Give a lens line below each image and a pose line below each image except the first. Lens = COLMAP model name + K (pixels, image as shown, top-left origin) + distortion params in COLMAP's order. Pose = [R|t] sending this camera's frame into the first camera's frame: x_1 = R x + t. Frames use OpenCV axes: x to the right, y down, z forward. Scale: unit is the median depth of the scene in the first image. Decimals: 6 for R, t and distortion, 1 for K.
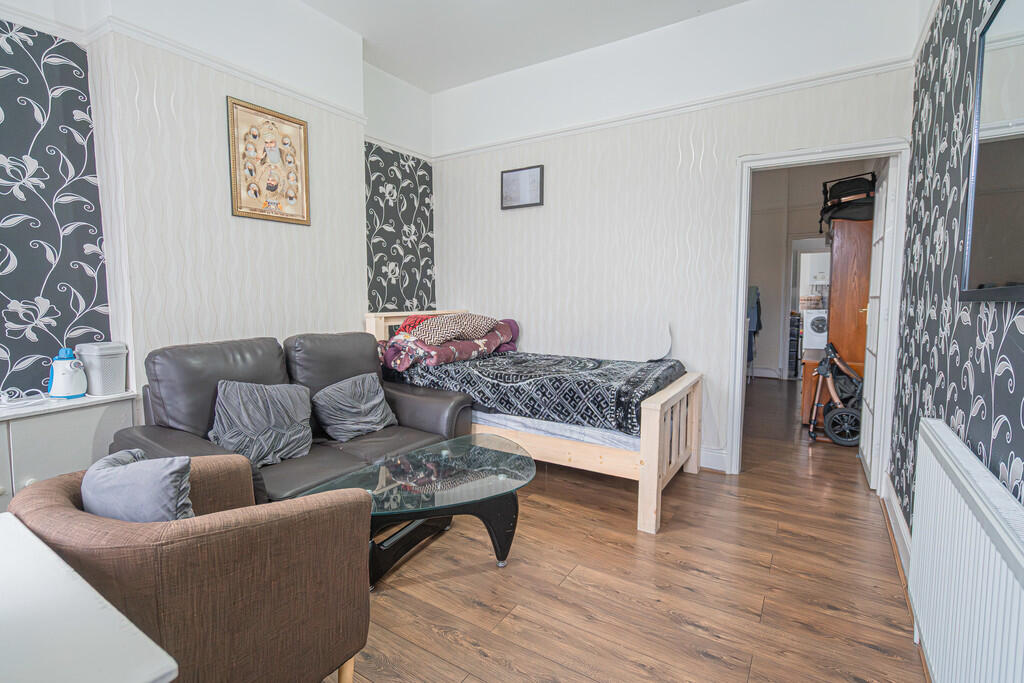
lens RADIAL K [[465.7, 0, 513.1], [0, 465.7, 327.0], [0, 0, 1]] dist [-0.001244, 0.000007]
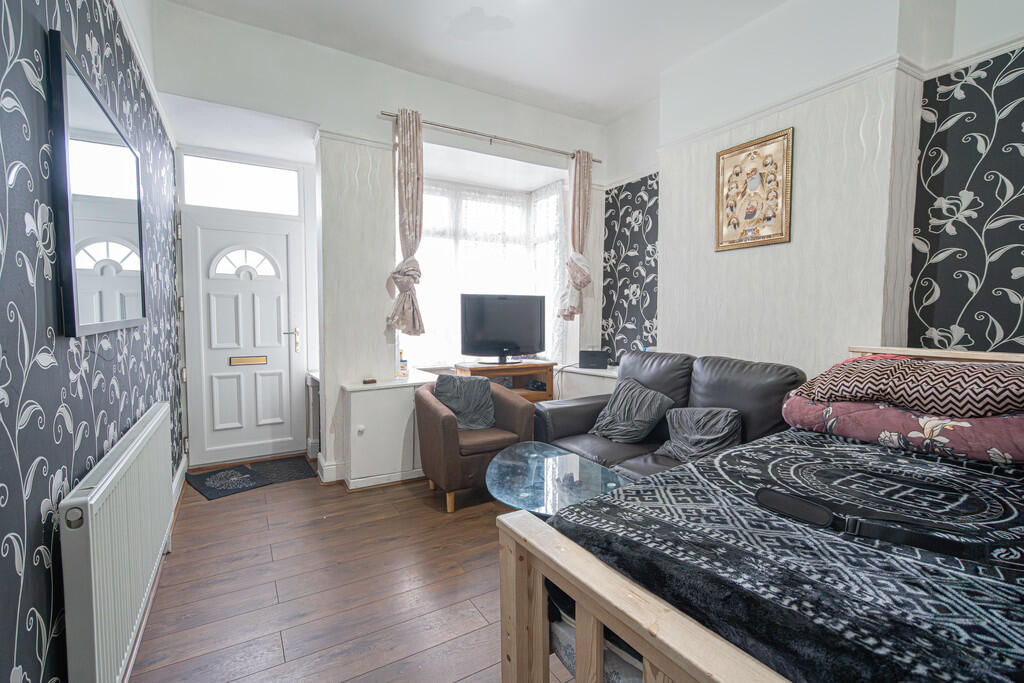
lens RADIAL K [[480.2, 0, 512.0], [0, 480.2, 341.5], [0, 0, 1]] dist [0.035200, -0.000028]
pose [[-0.434149, 0.034927, -0.900164, 0.688340], [-0.079989, 0.993806, 0.077140, -0.058564], [0.897283, 0.105494, -0.428666, 0.999233]]
